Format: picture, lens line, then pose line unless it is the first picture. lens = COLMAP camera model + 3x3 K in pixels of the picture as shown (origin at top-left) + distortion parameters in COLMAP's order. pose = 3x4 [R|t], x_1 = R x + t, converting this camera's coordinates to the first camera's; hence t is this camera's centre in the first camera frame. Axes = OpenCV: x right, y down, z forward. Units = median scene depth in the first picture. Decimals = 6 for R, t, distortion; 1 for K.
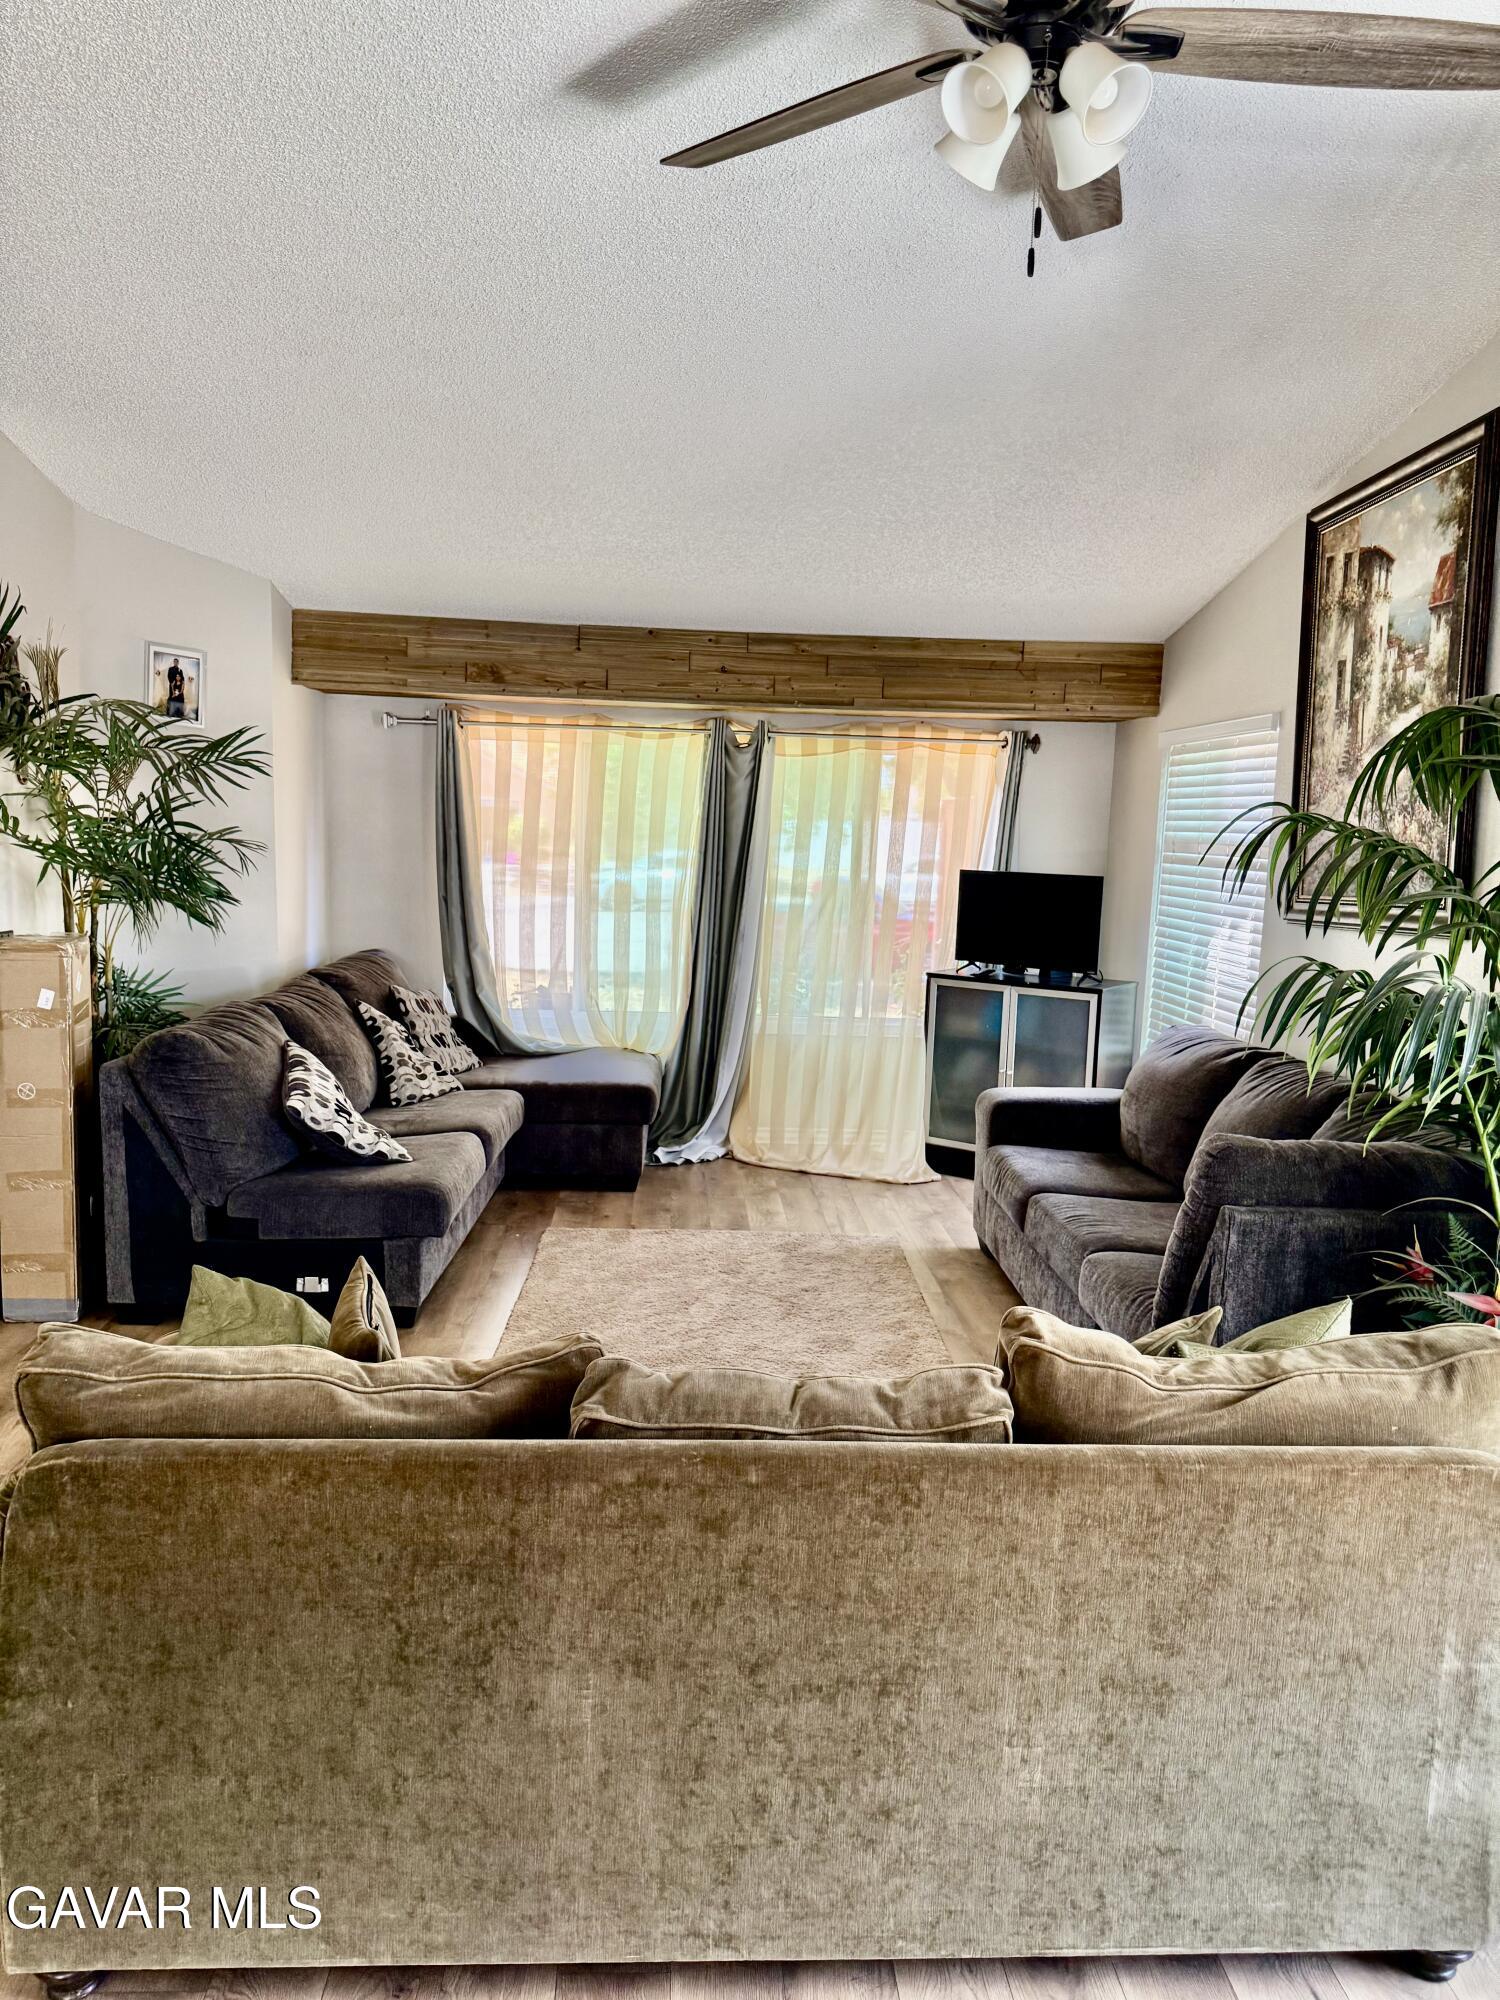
lens RADIAL K [[1417.2, 0, 750.0], [0, 1417.2, 1000.0], [0, 0, 1]] dist [0.083704, -0.119728]
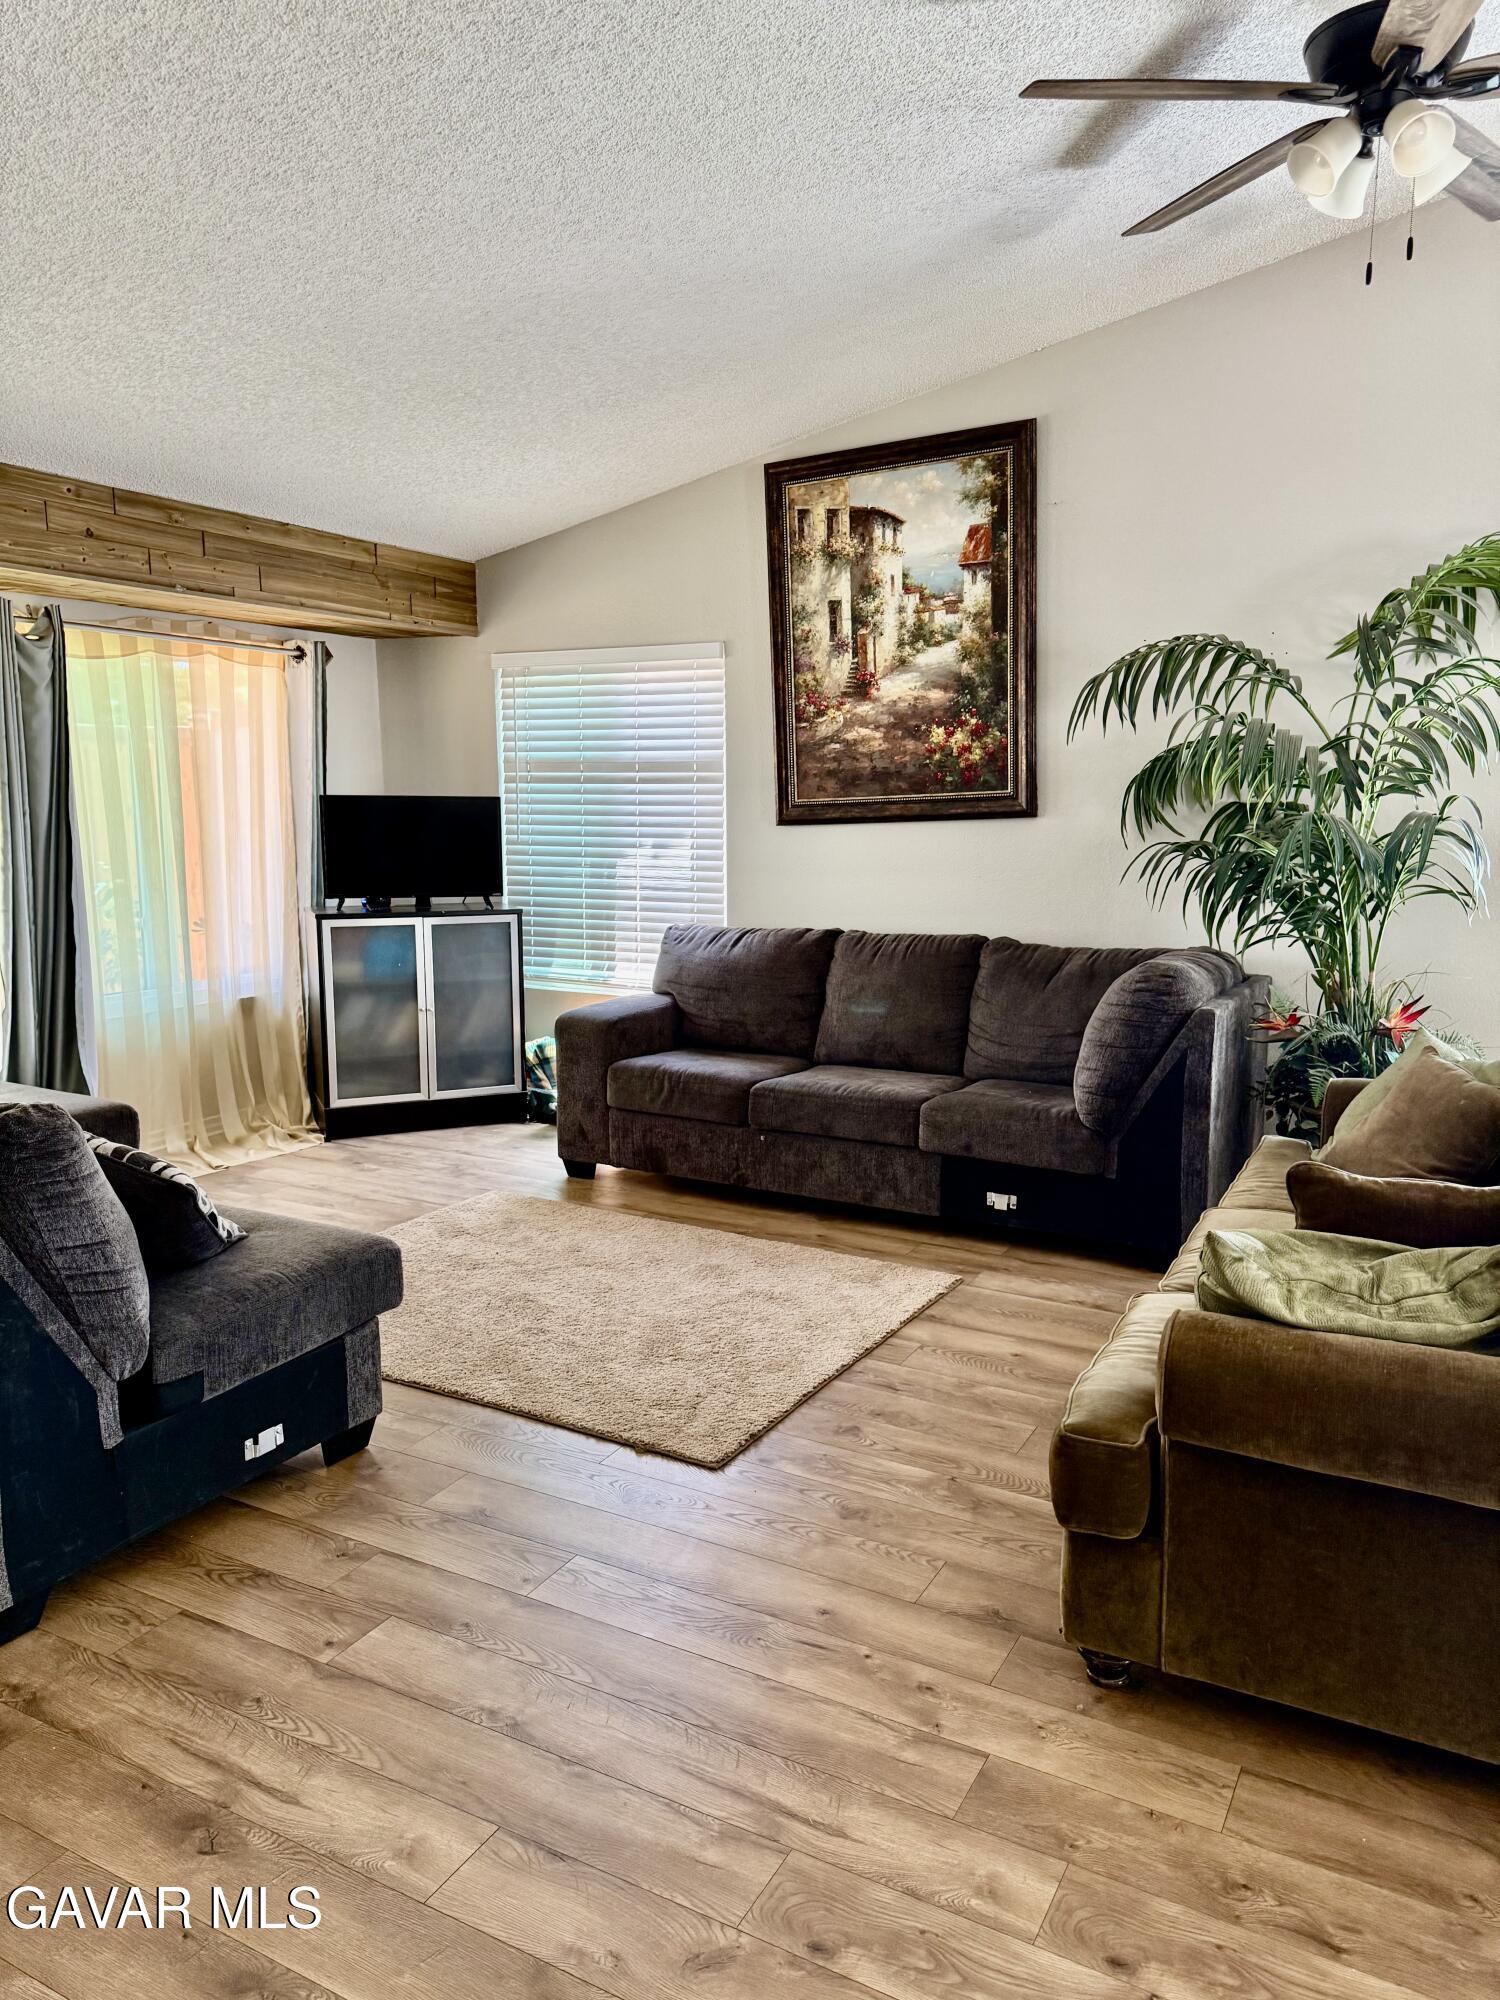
lens RADIAL K [[1401.4, 0, 751.6], [0, 1401.4, 1007.0], [0, 0, 1]] dist [0.130257, -0.259082]
pose [[0.517436, -0.158508, 0.840913, -0.668868], [0.122795, 0.986278, 0.110349, -0.037978], [-0.846866, 0.046161, 0.529800, 0.436615]]
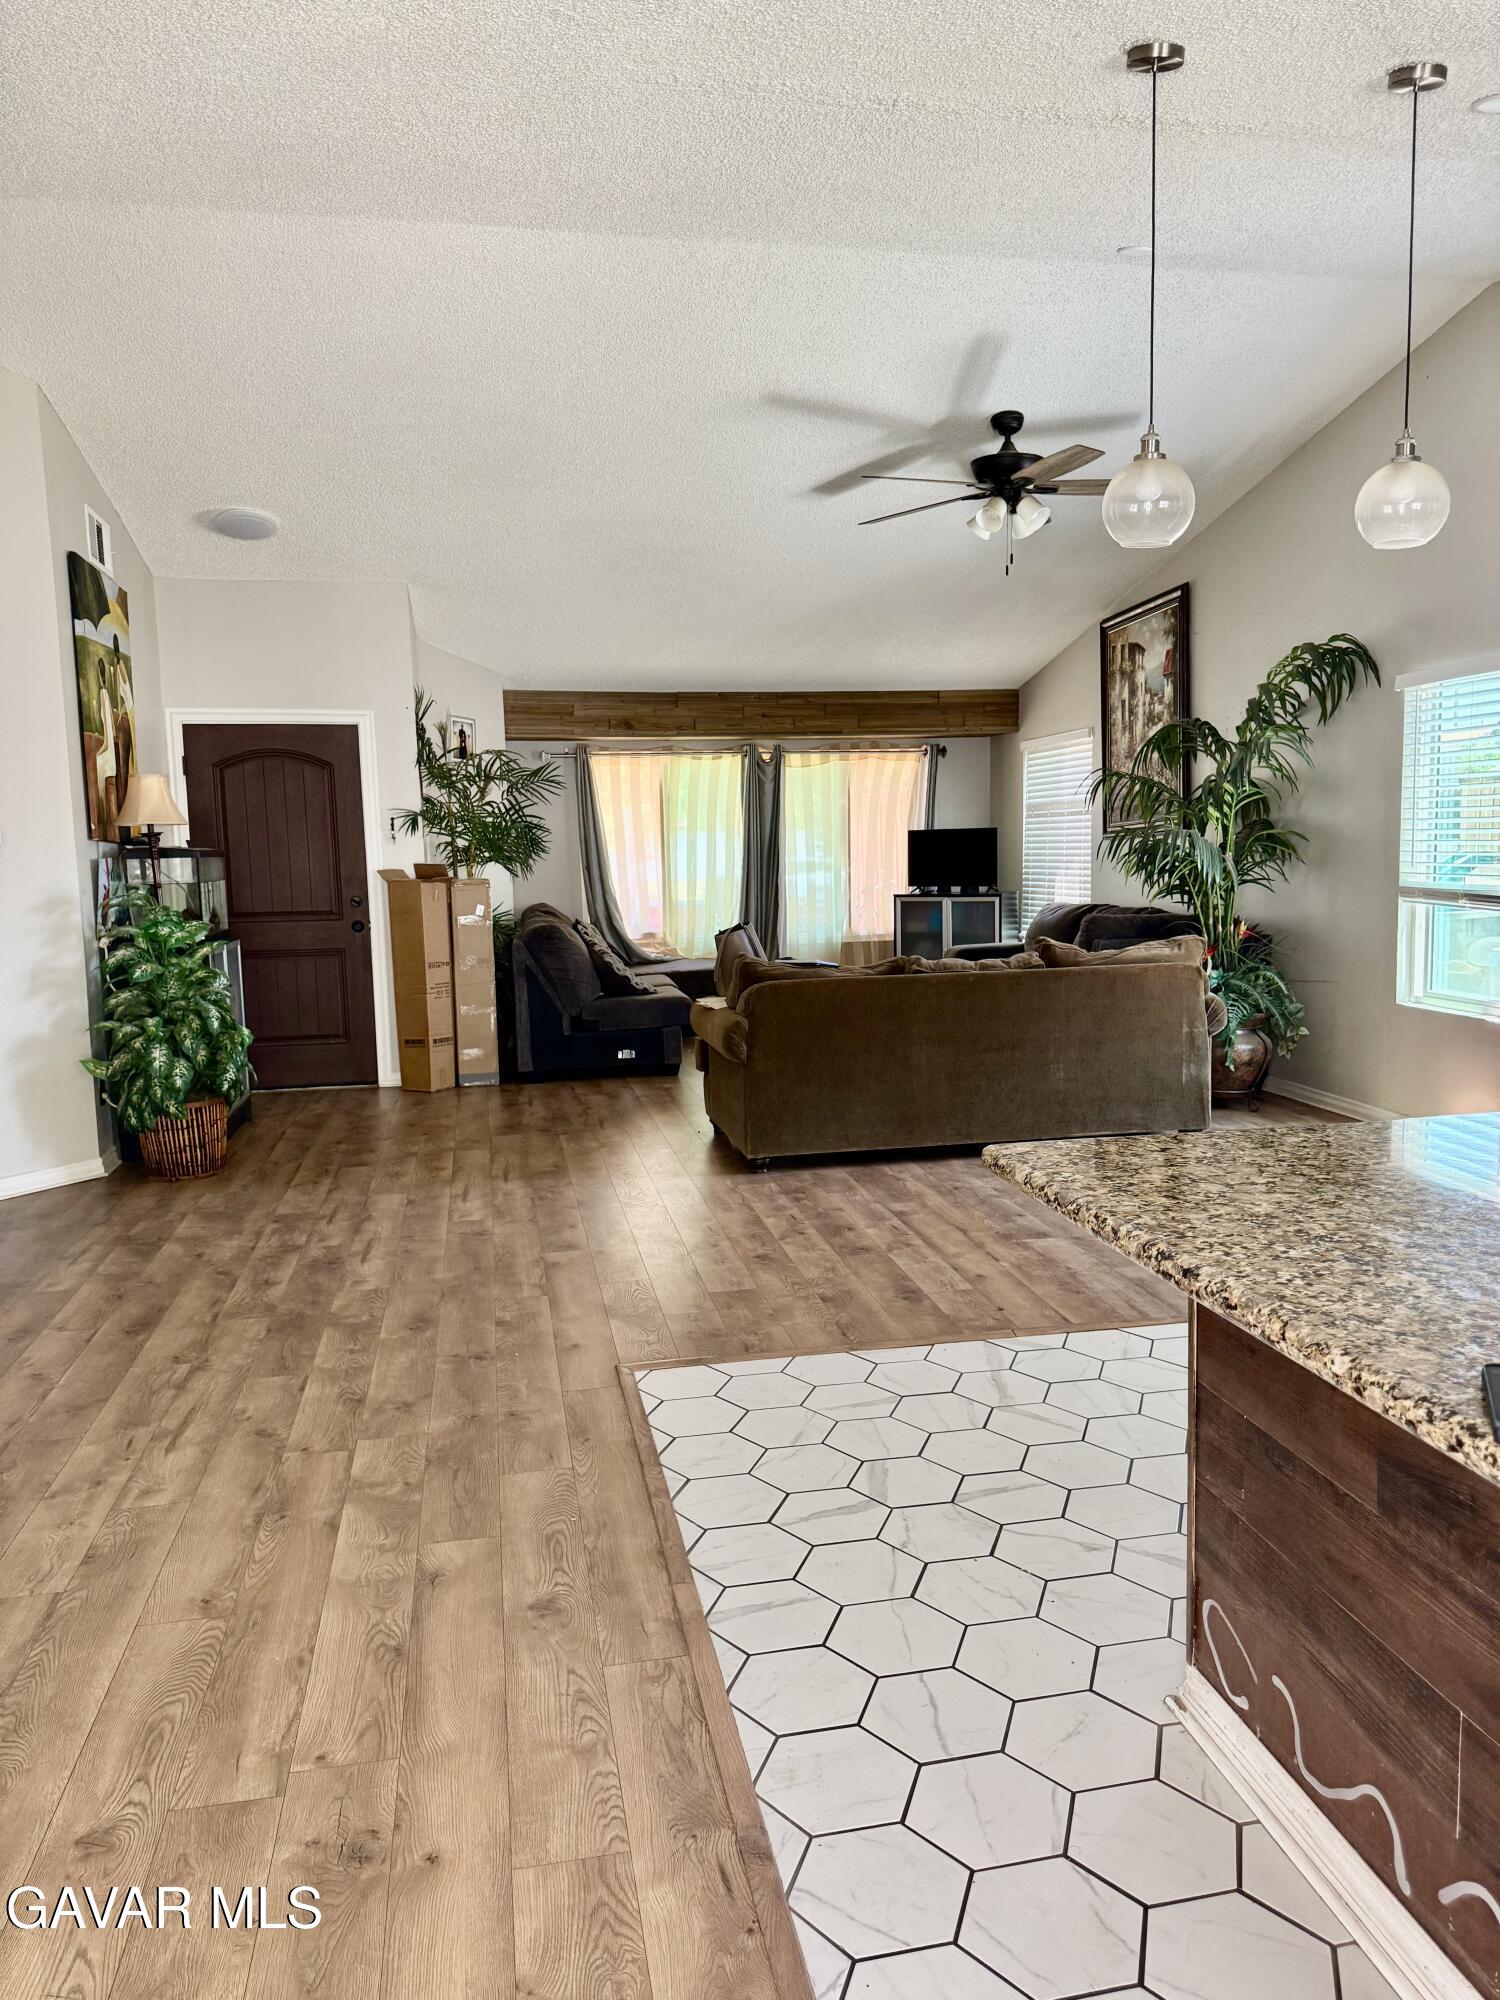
lens RADIAL K [[1401.4, 0, 751.6], [0, 1401.4, 1007.0], [0, 0, 1]] dist [0.130257, -0.259082]
pose [[0.989079, -0.070285, 0.129549, -0.358009], [0.071340, 0.997446, -0.003518, 0.147374], [-0.128971, 0.012722, 0.991567, -0.821252]]
